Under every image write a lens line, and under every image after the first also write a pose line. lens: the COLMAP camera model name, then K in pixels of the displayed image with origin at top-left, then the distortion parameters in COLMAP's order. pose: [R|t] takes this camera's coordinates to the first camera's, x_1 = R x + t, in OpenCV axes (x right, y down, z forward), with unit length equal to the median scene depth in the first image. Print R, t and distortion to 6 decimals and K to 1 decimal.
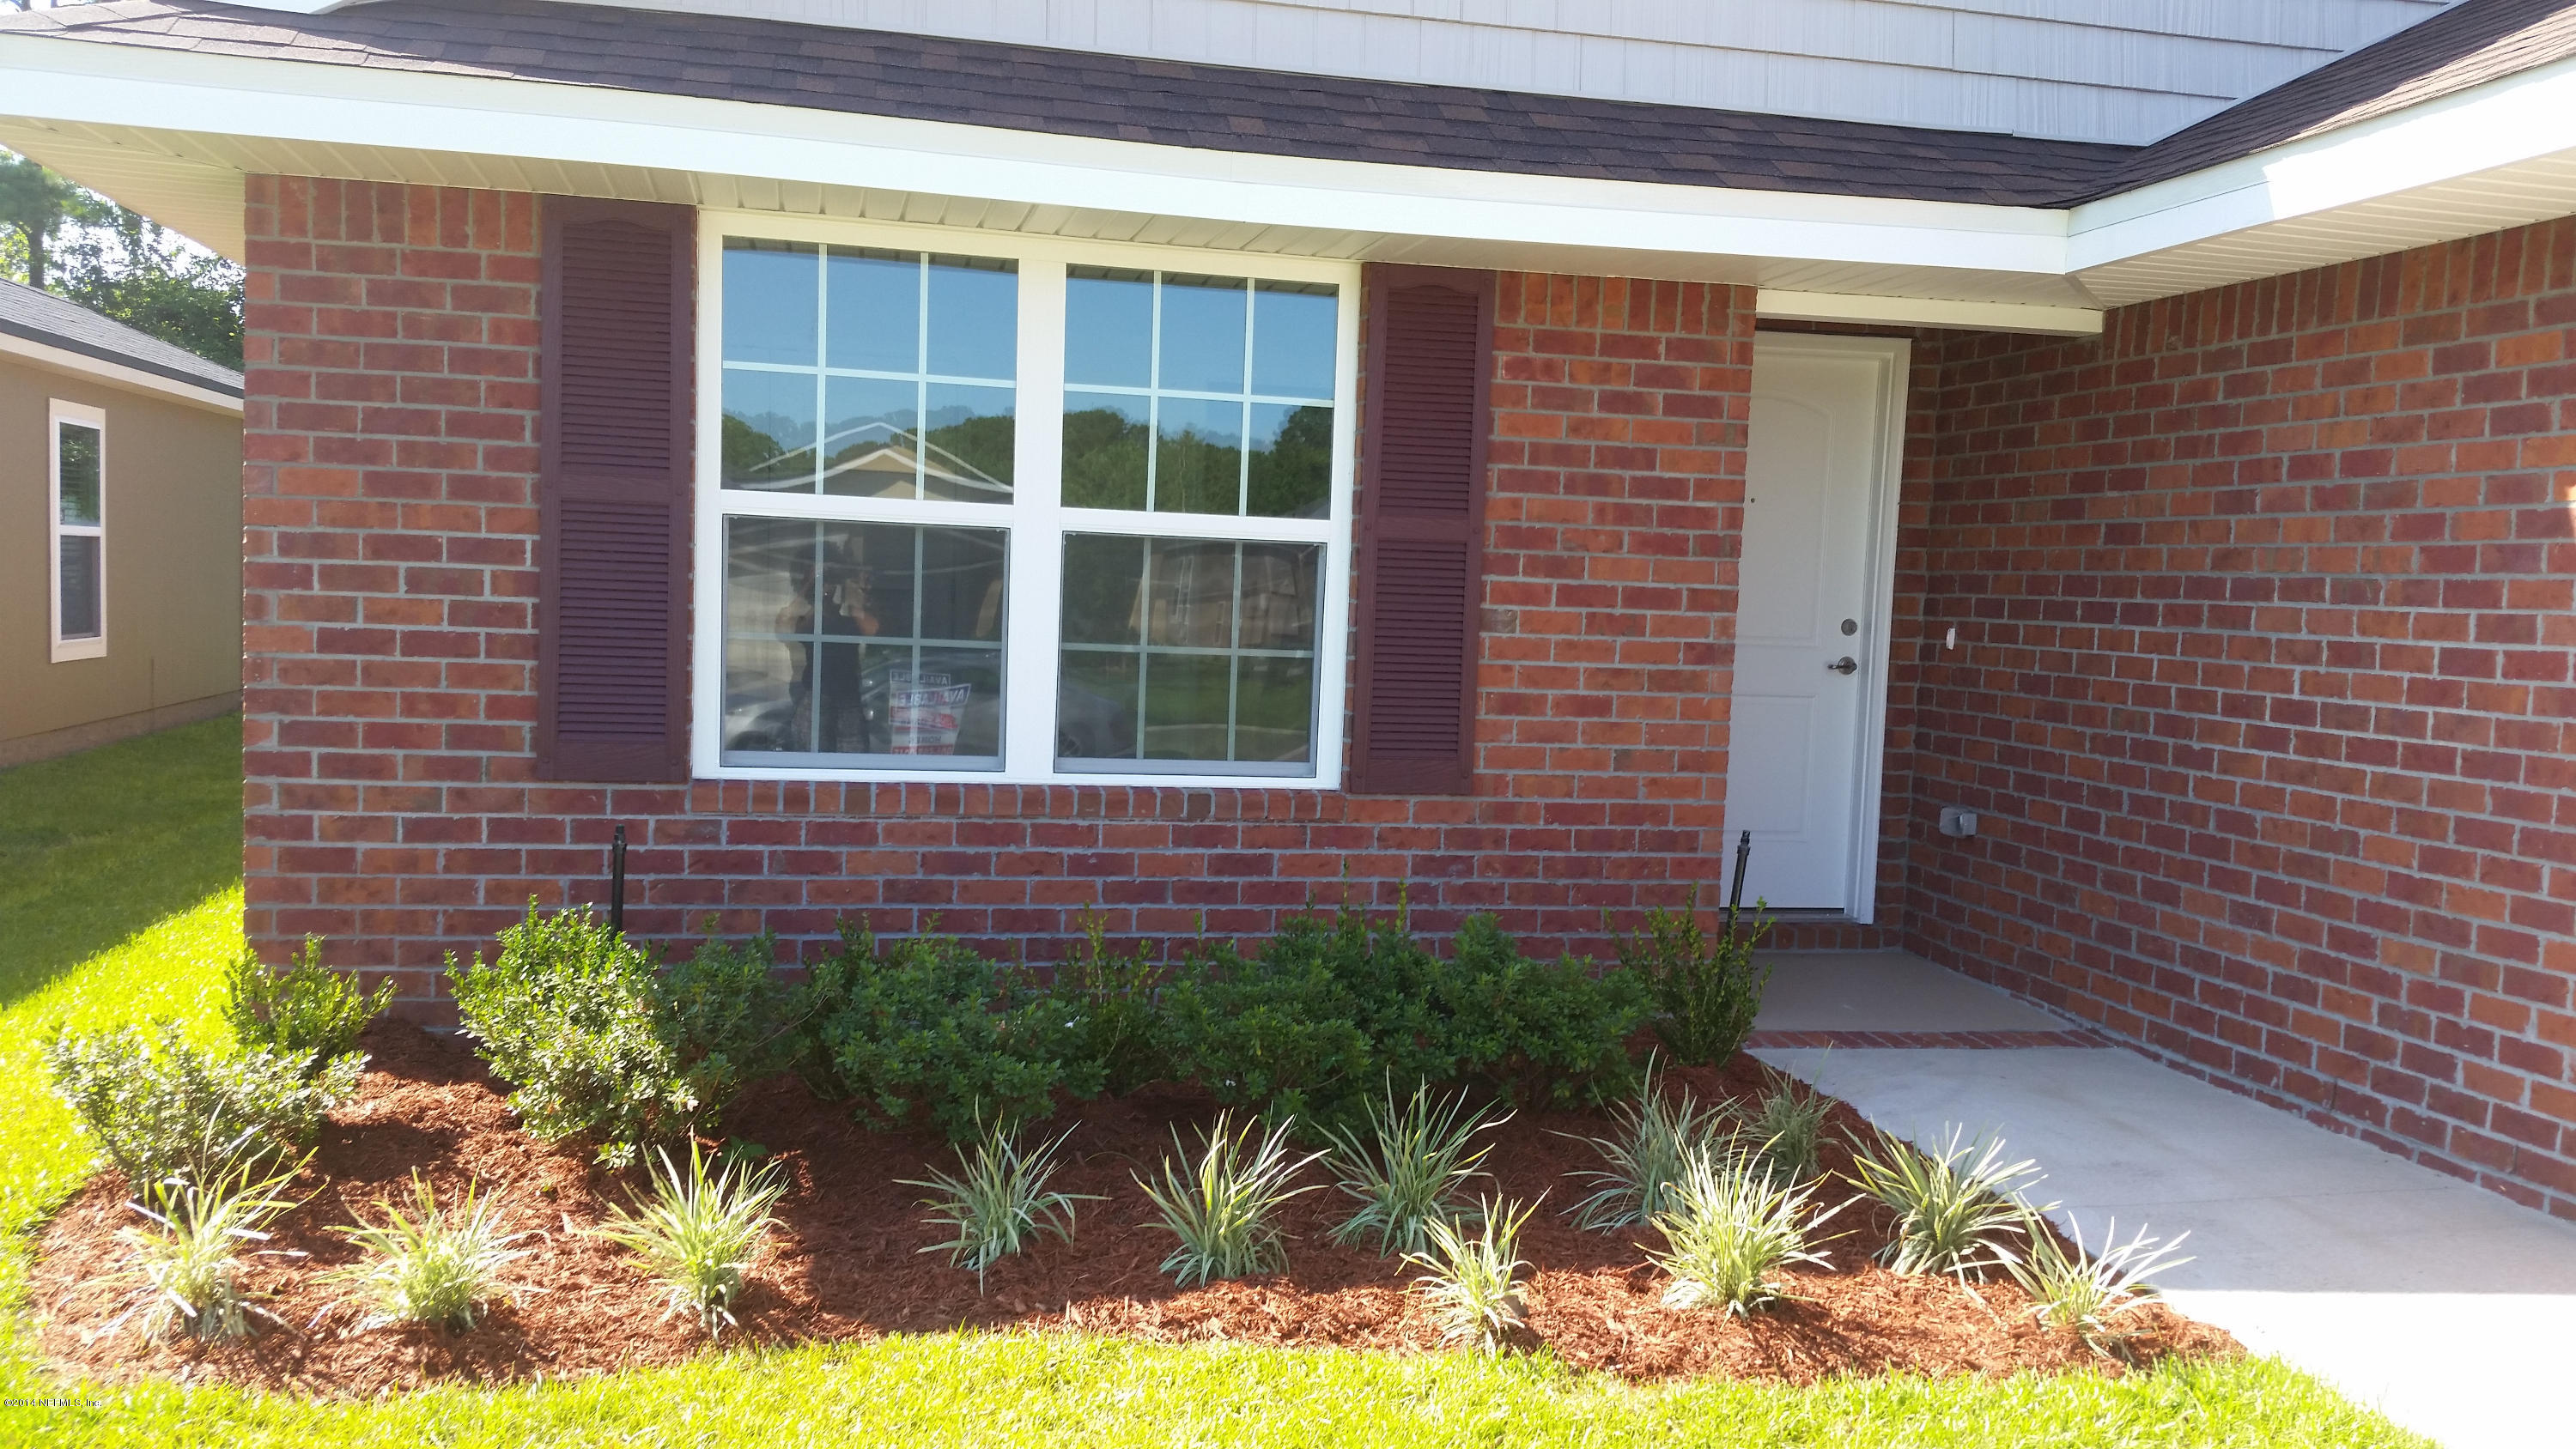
lens RADIAL K [[2119.5, 0, 1301.1], [0, 2119.5, 736.5], [0, 0, 1]] dist [0.171168, -0.411041]
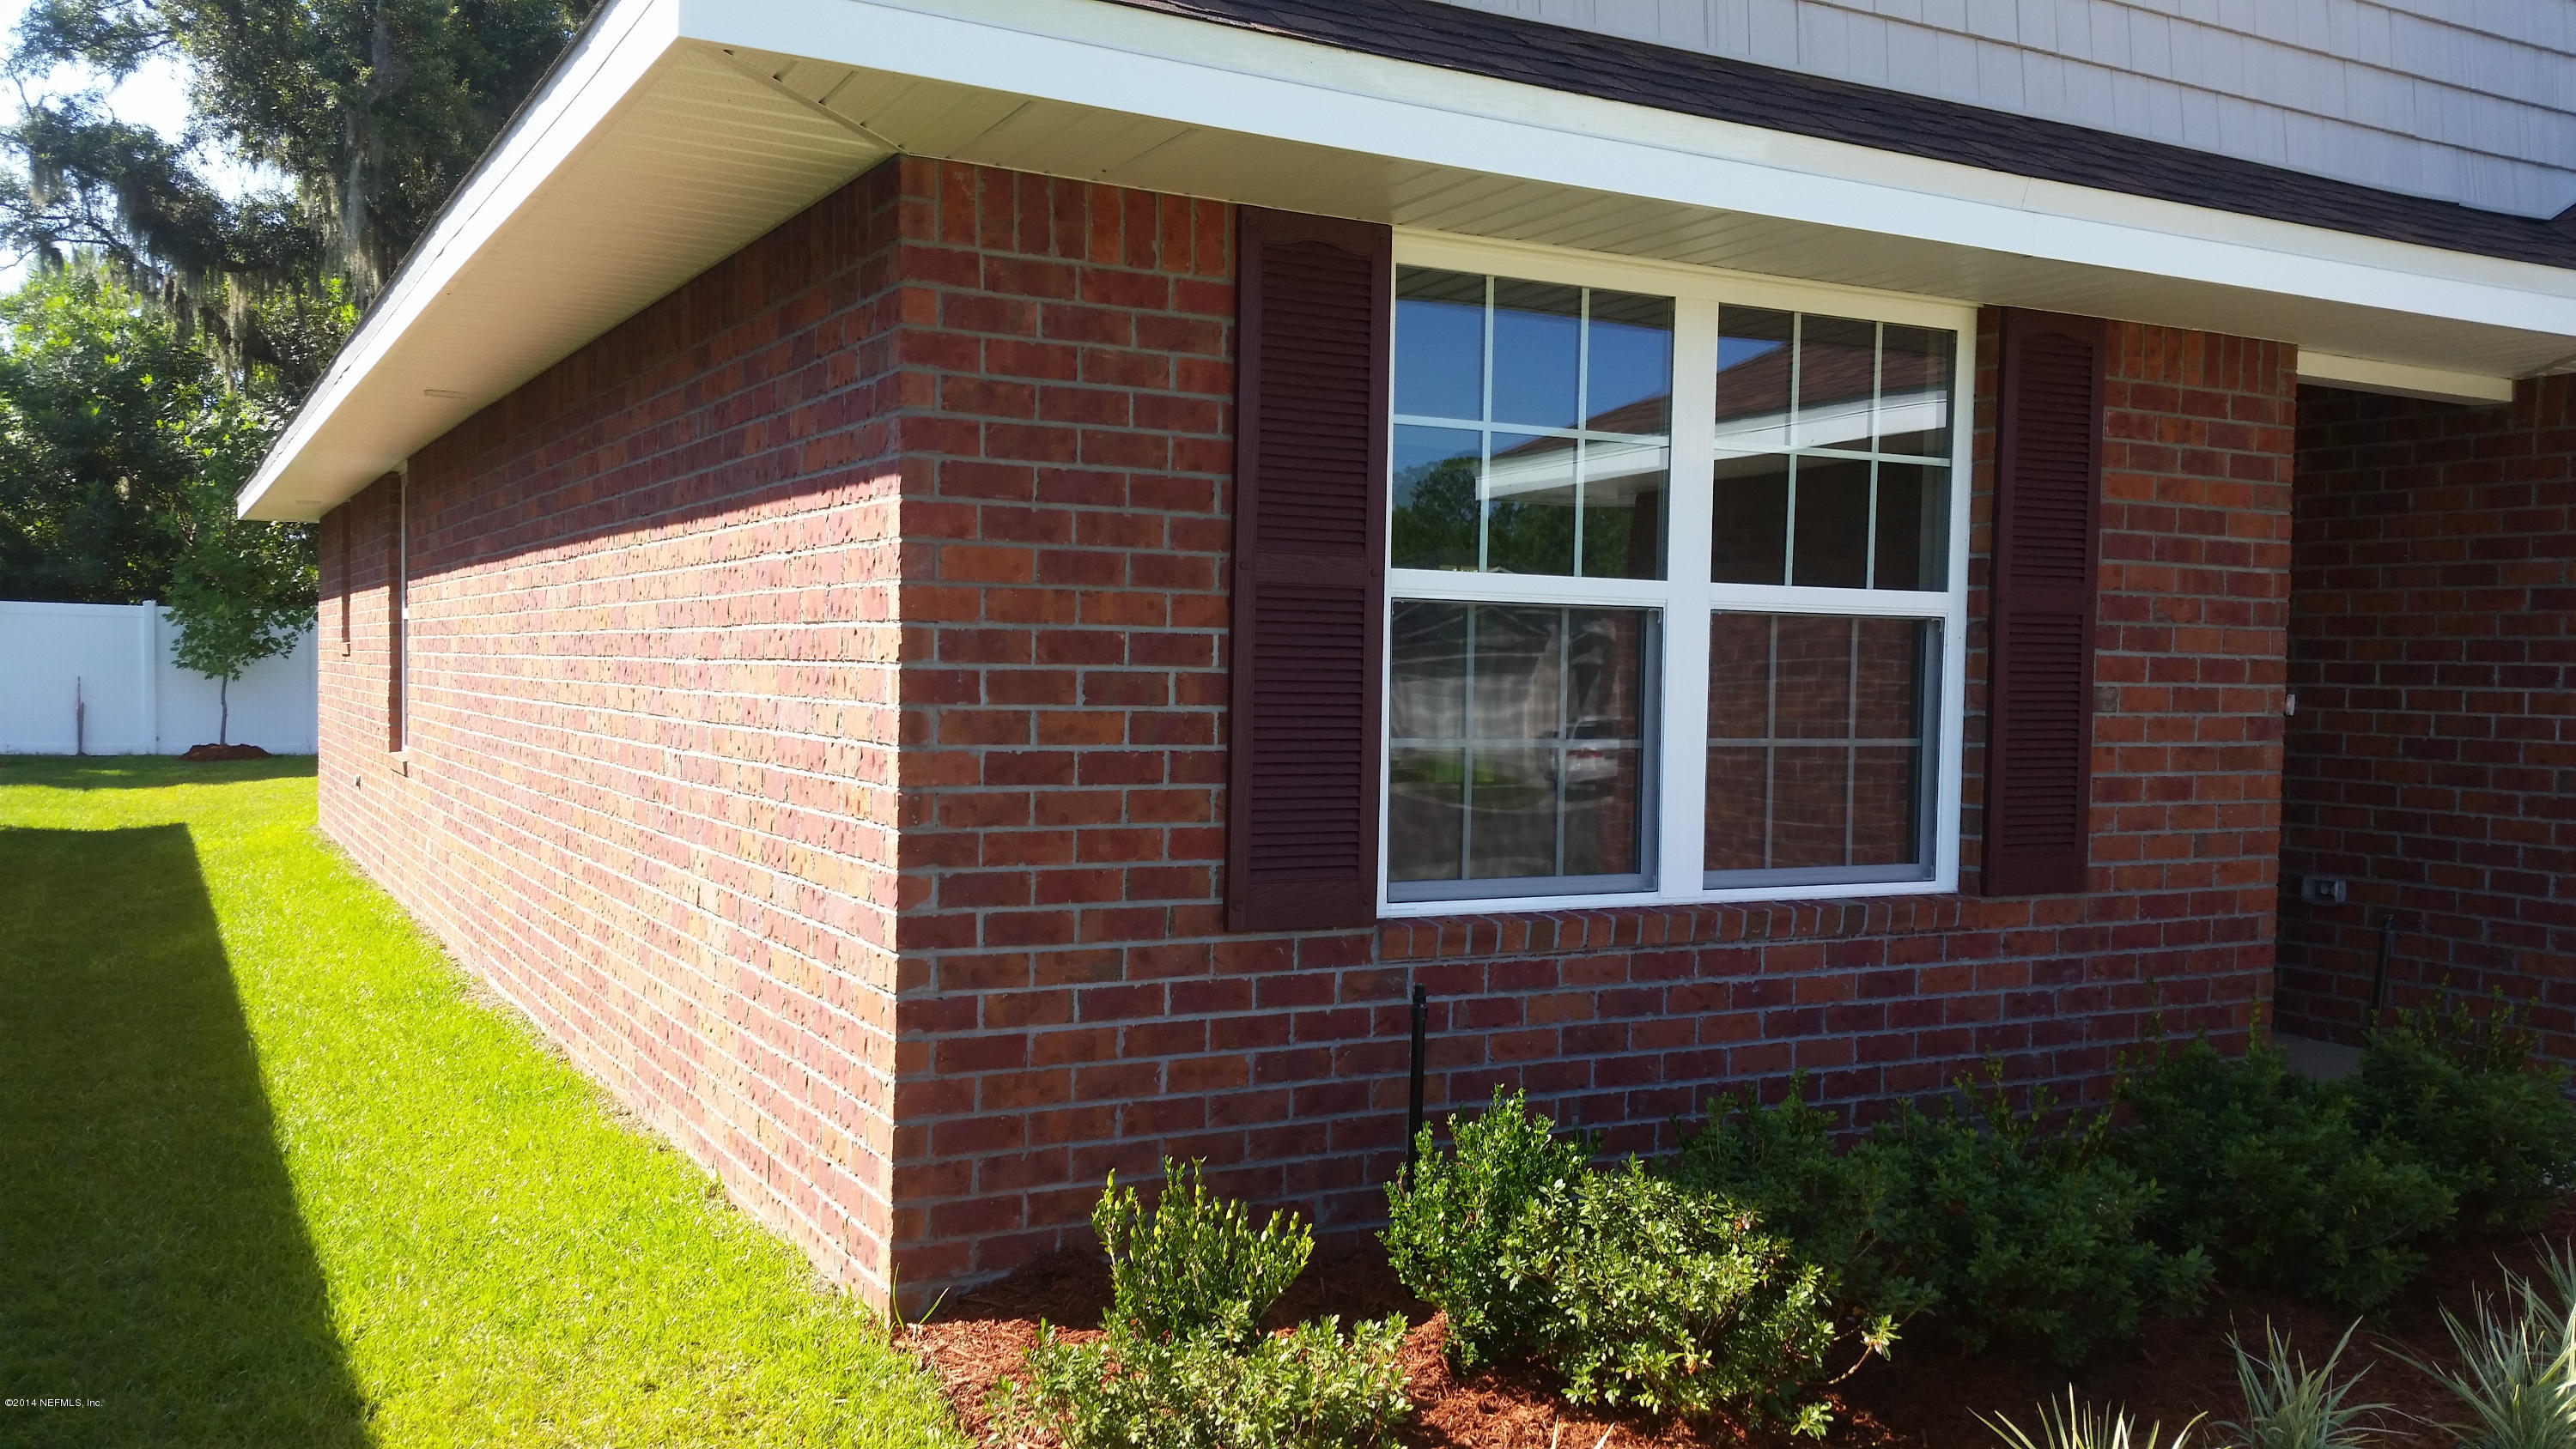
lens RADIAL K [[2159.2, 0, 1341.3], [0, 2159.2, 757.1], [0, 0, 1]] dist [0.191752, -0.425864]
pose [[0.955454, -0.034903, 0.293070, -0.510328], [0.042935, 0.998857, -0.021015, -0.024427], [-0.292002, 0.032662, 0.955860, 0.197965]]
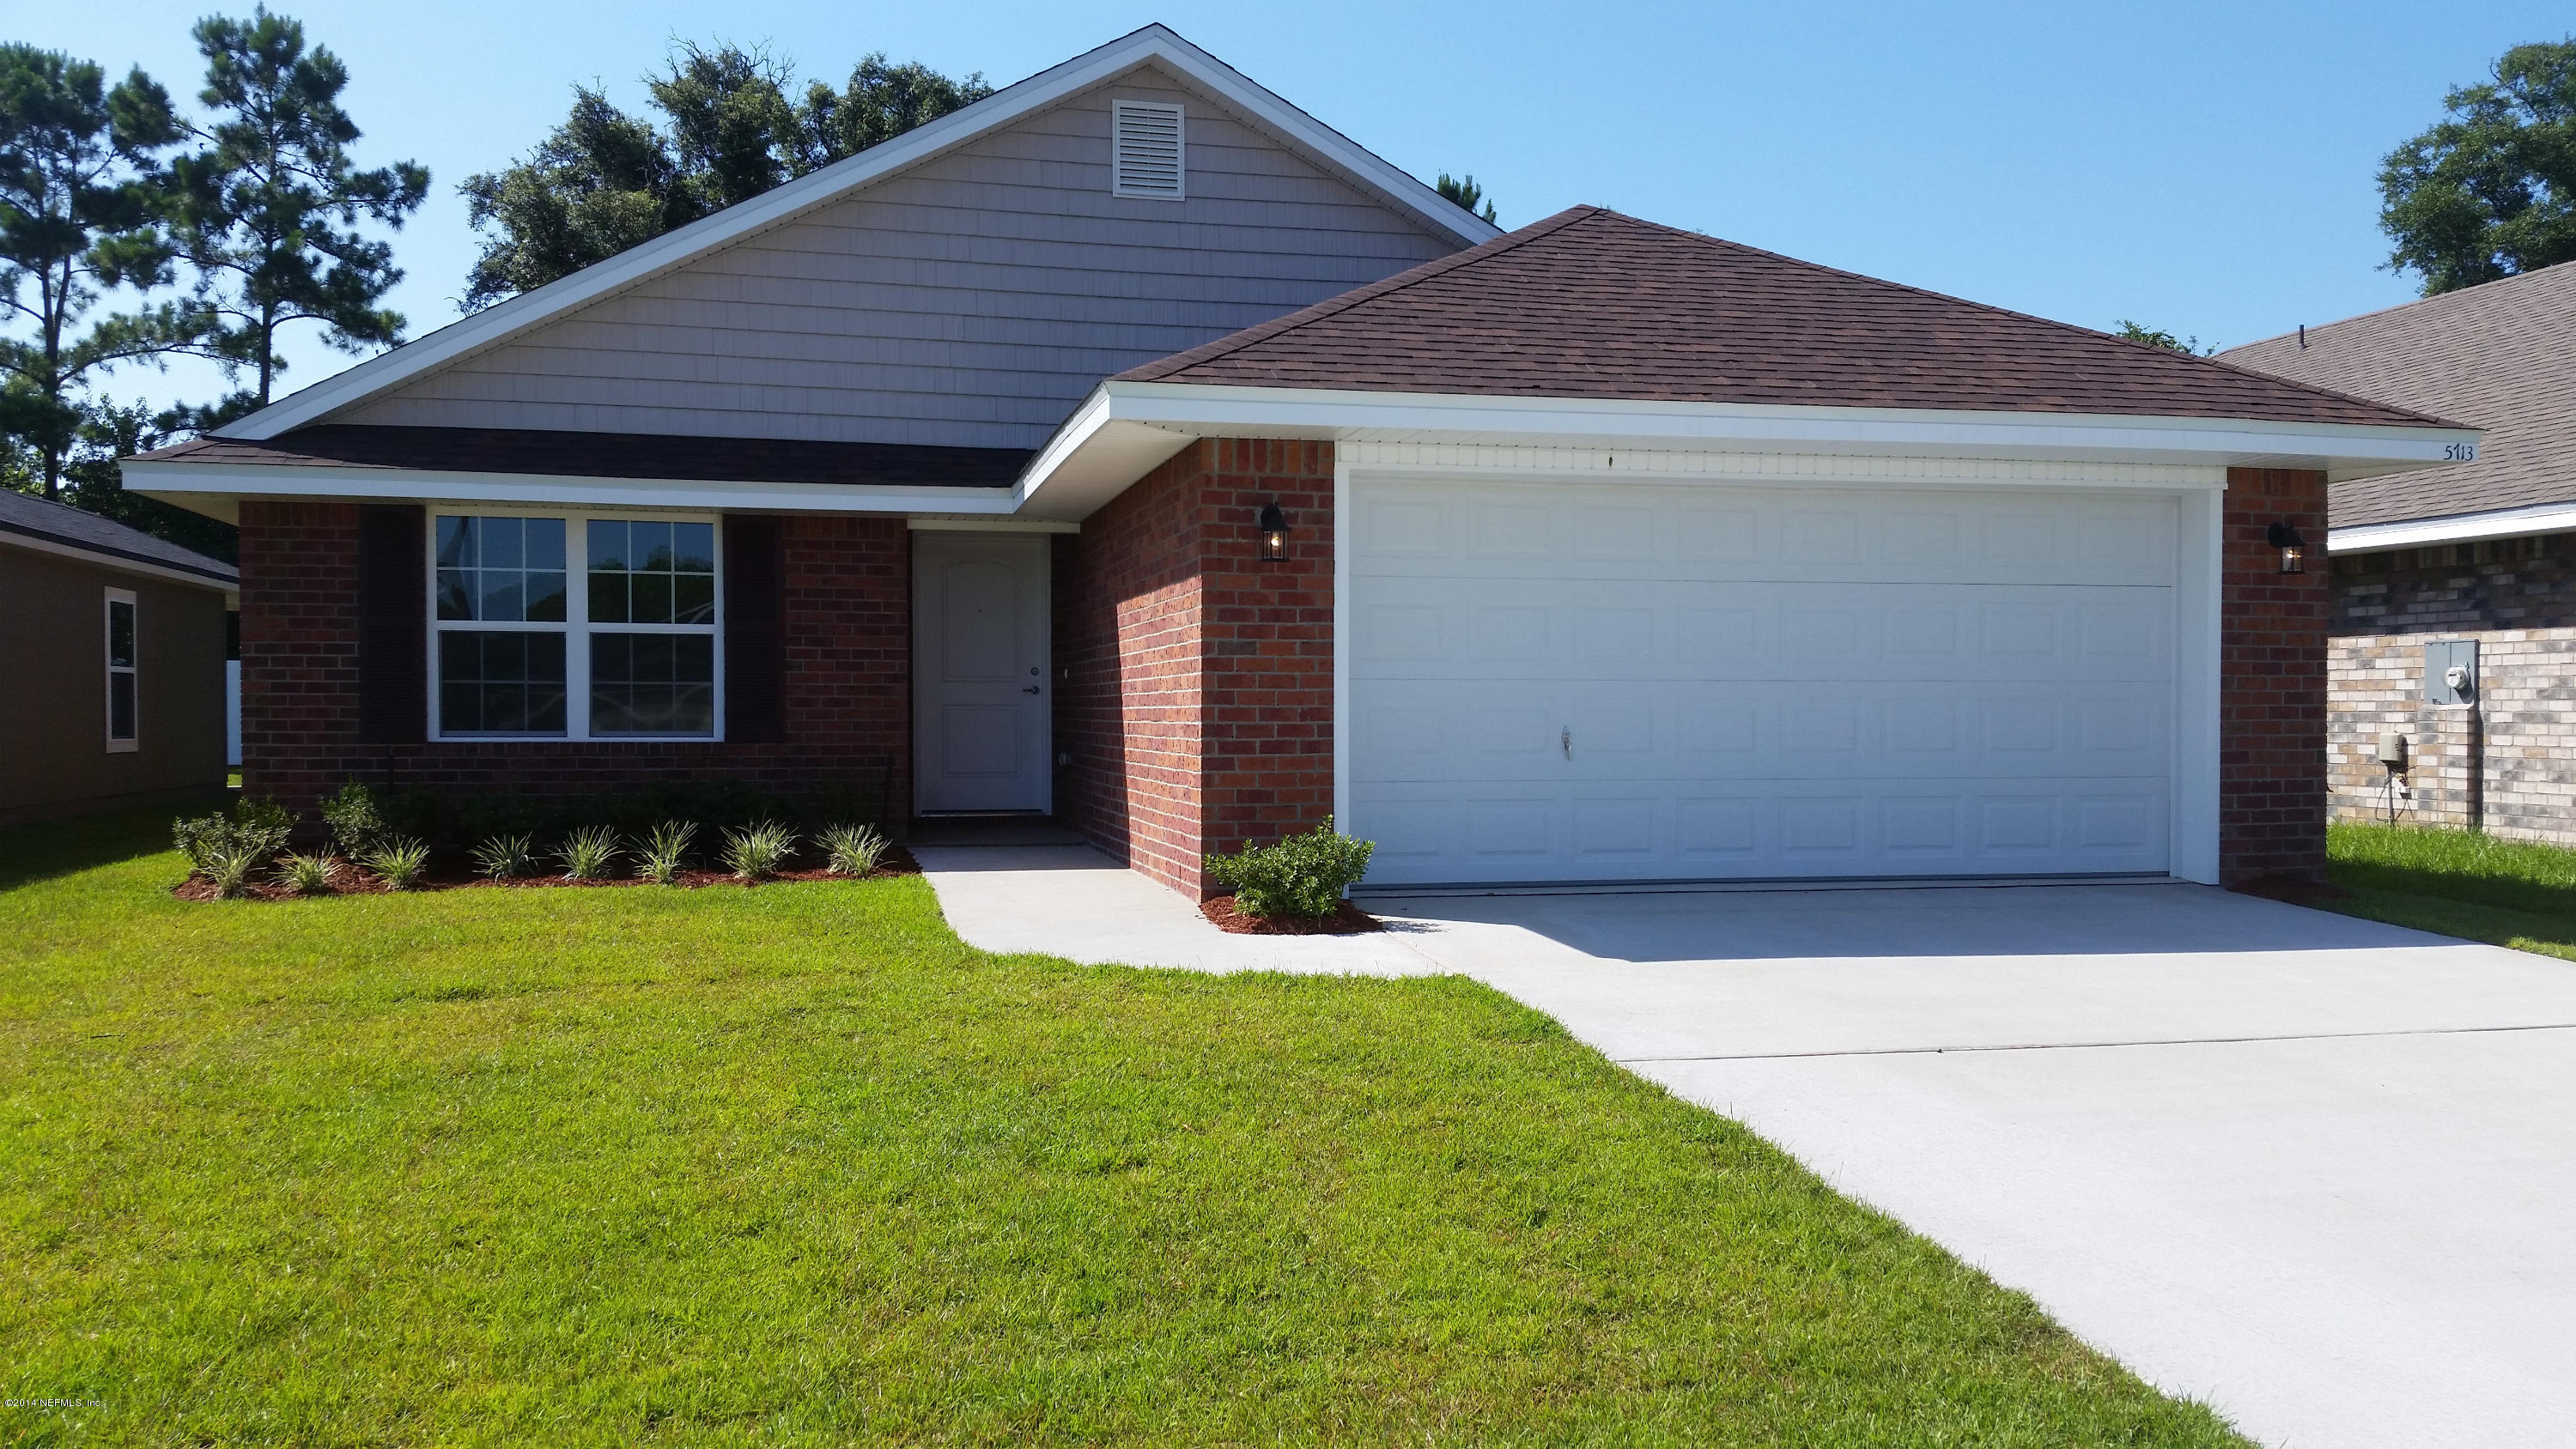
lens RADIAL K [[2037.6, 0, 1322.2], [0, 2037.6, 756.7], [0, 0, 1]] dist [0.145209, -0.378340]
pose [[0.998891, -0.037024, 0.029071, 0.608146], [0.038394, 0.998106, -0.048070, 0.175641], [-0.027236, 0.049133, 0.998421, -1.249285]]
